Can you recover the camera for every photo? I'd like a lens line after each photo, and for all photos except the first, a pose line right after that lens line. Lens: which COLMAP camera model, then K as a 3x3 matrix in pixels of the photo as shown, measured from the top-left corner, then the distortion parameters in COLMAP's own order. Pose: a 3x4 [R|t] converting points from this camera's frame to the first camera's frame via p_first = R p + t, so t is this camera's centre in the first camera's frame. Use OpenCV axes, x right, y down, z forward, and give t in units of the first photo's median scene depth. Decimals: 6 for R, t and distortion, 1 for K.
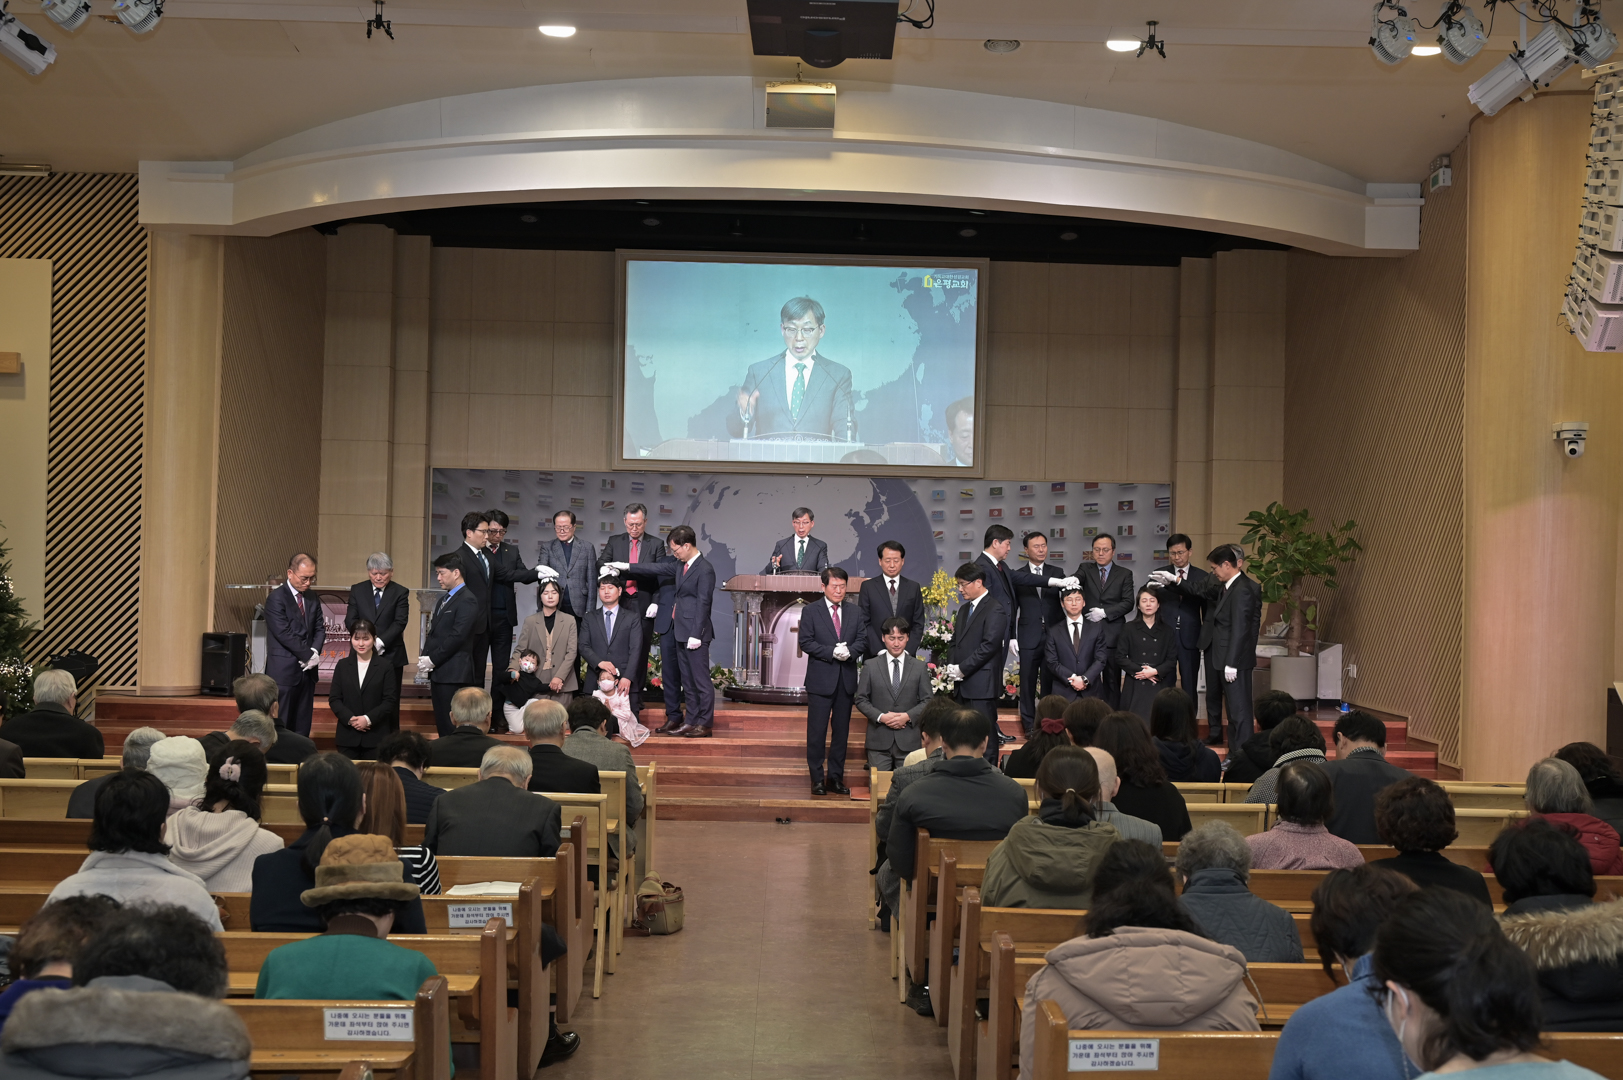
lens RADIAL K [[1836.7, 0, 811.8], [0, 1836.7, 539.2], [0, 0, 1]] dist [-0.007606, 0.000000]
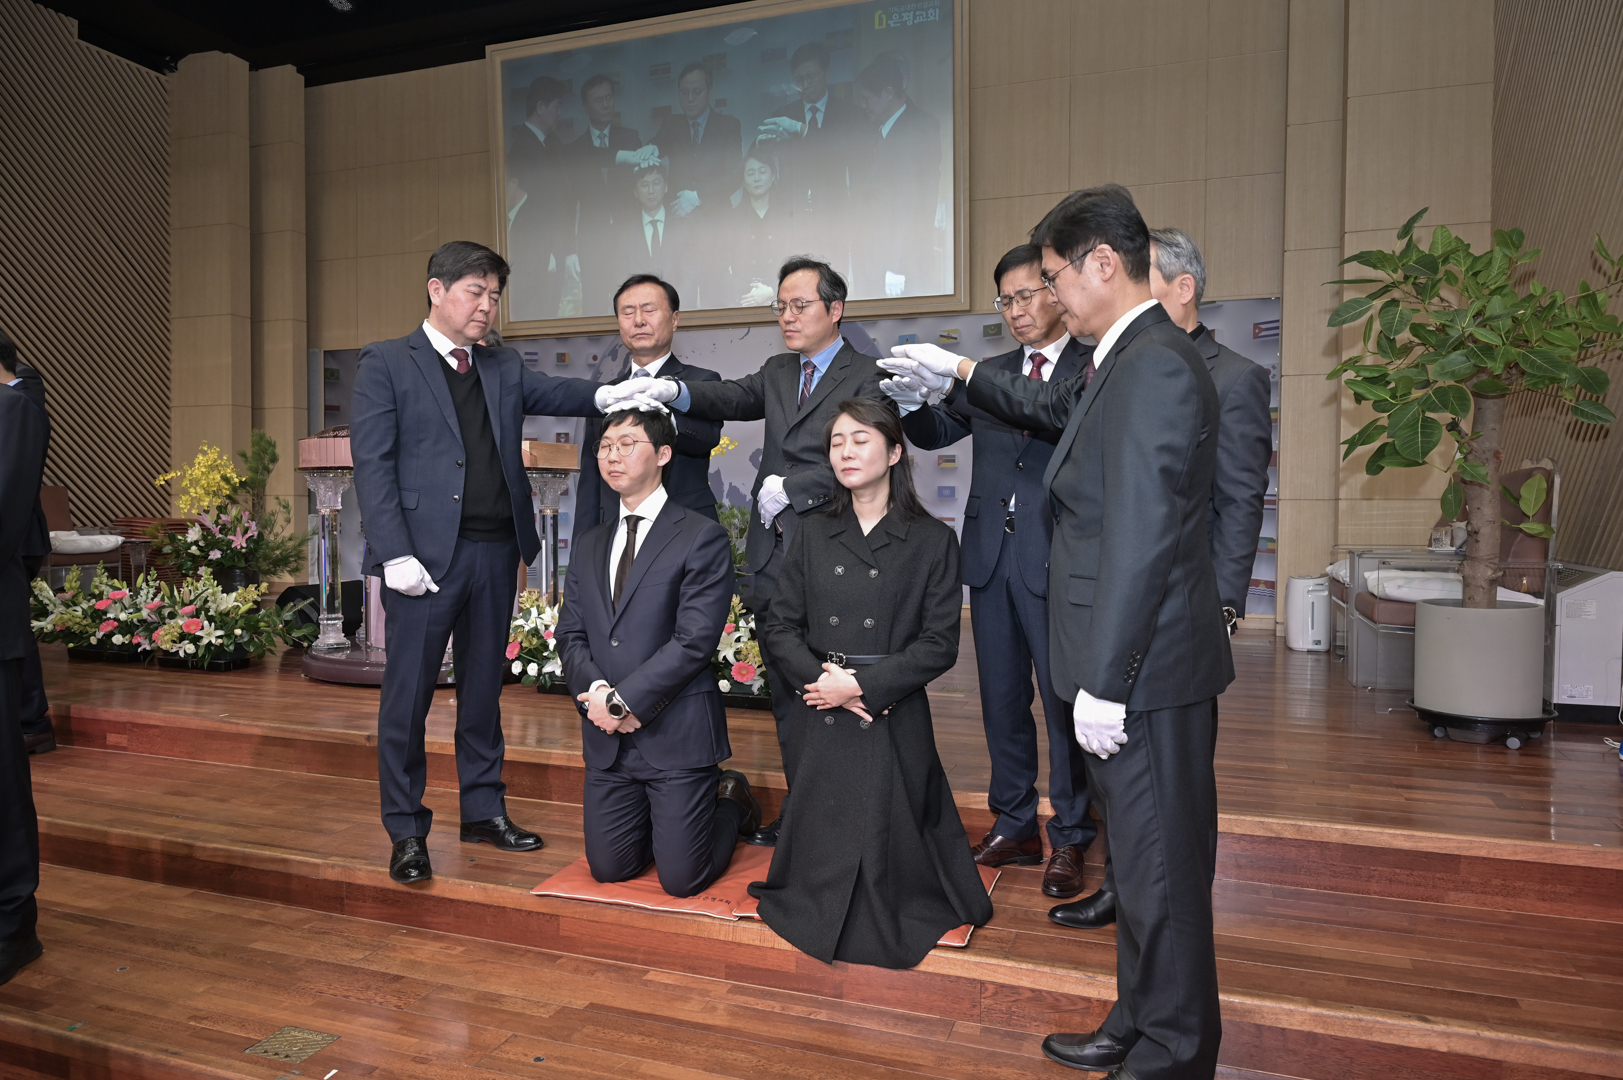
lens RADIAL K [[1065.3, 0, 807.3], [0, 1065.3, 535.5], [0, 0, 1]] dist [-0.009699, 0.000138]
pose [[0.934387, -0.005508, -0.356217, 0.207854], [0.021811, 0.998889, 0.041767, 0.036249], [0.355591, -0.046796, 0.933469, 0.732881]]
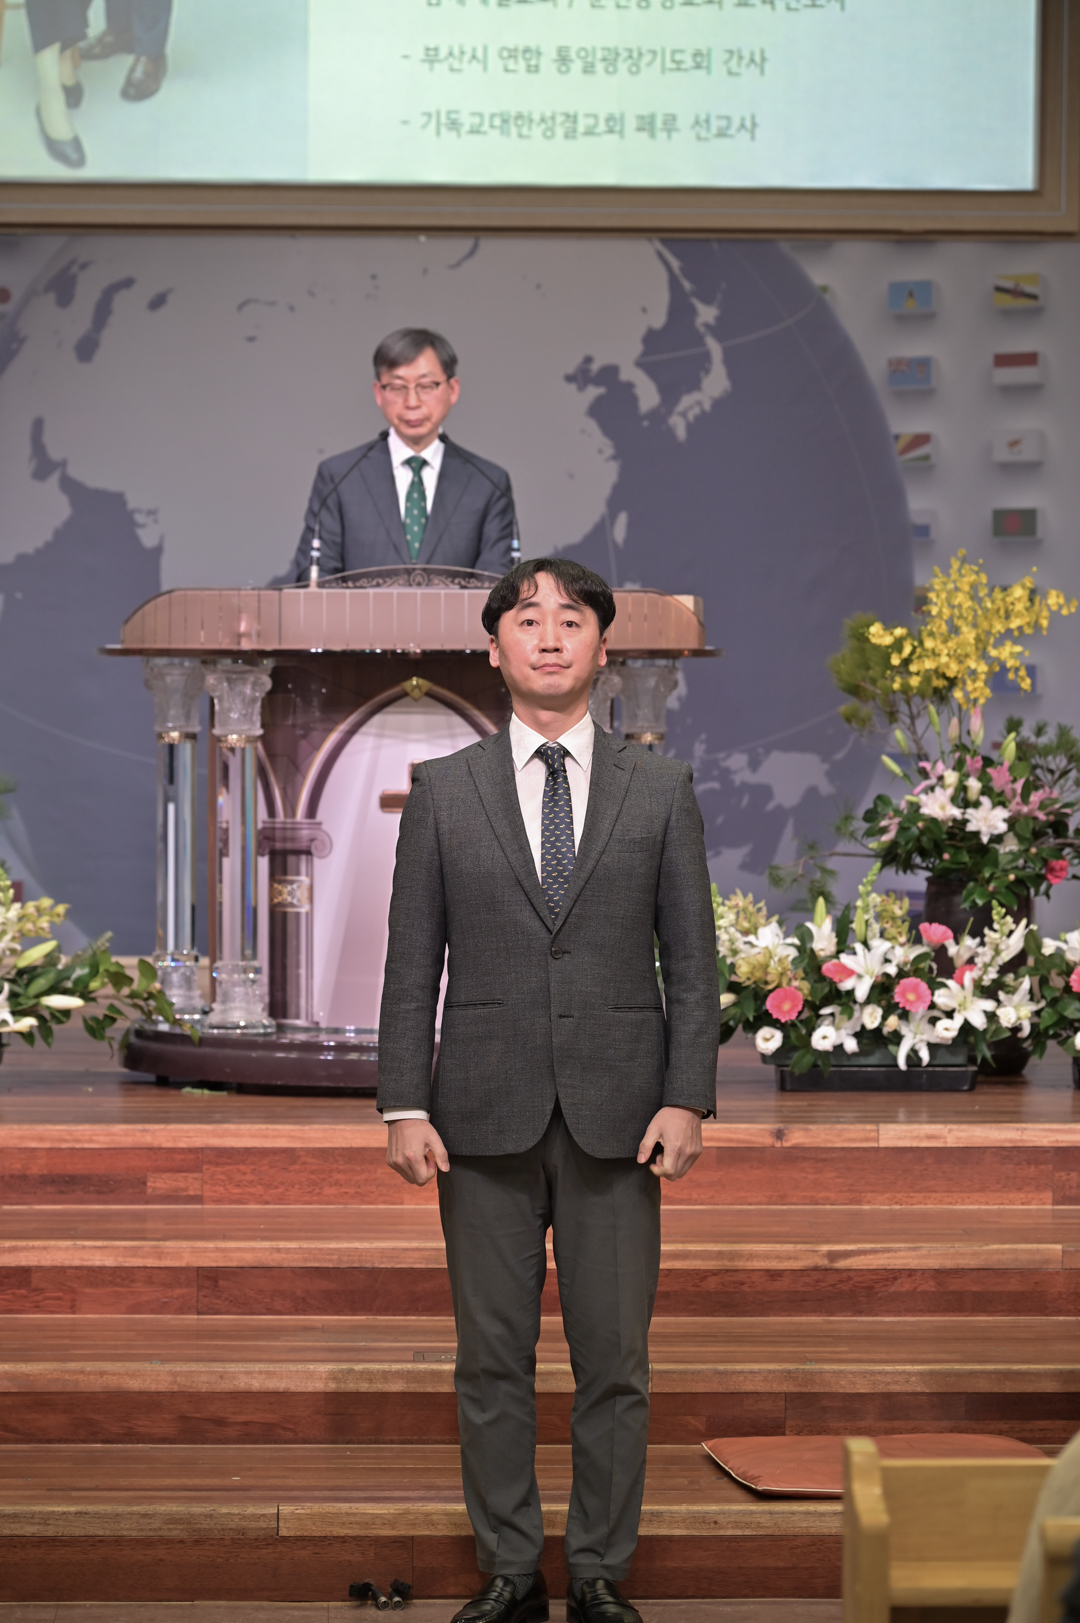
lens RADIAL K [[5579.6, 0, 537.4], [0, 5579.6, 815.3], [0, 0, 1]] dist [-0.035859, 0.000000]
pose [[0.999544, -0.016780, 0.025112, -0.009043], [0.015577, 0.998757, 0.047352, 0.014249], [-0.025875, -0.046939, 0.998563, 0.217820]]
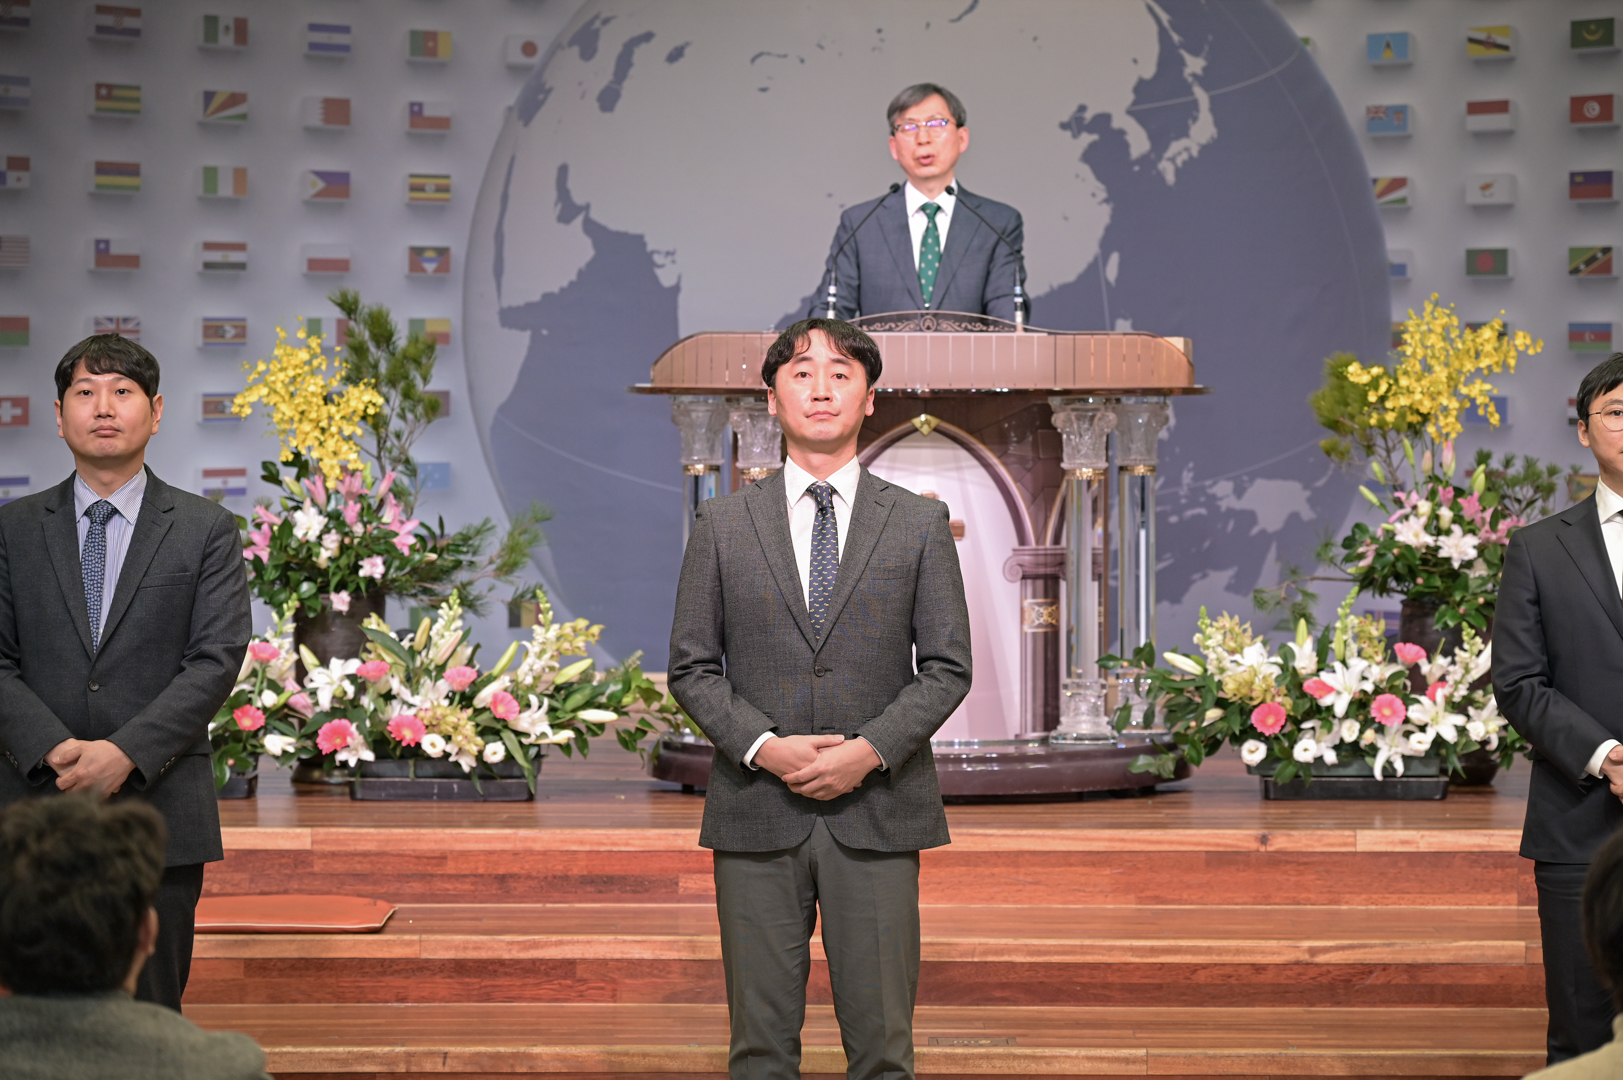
lens RADIAL K [[5579.6, 0, 818.1], [0, 5579.6, 537.7], [0, 0, 1]] dist [-0.035859, 0.000000]
pose [[0.999802, -0.016627, -0.010915, -0.013173], [0.017140, 0.998666, 0.048700, 0.009263], [0.010090, -0.048877, 0.998754, 0.161475]]
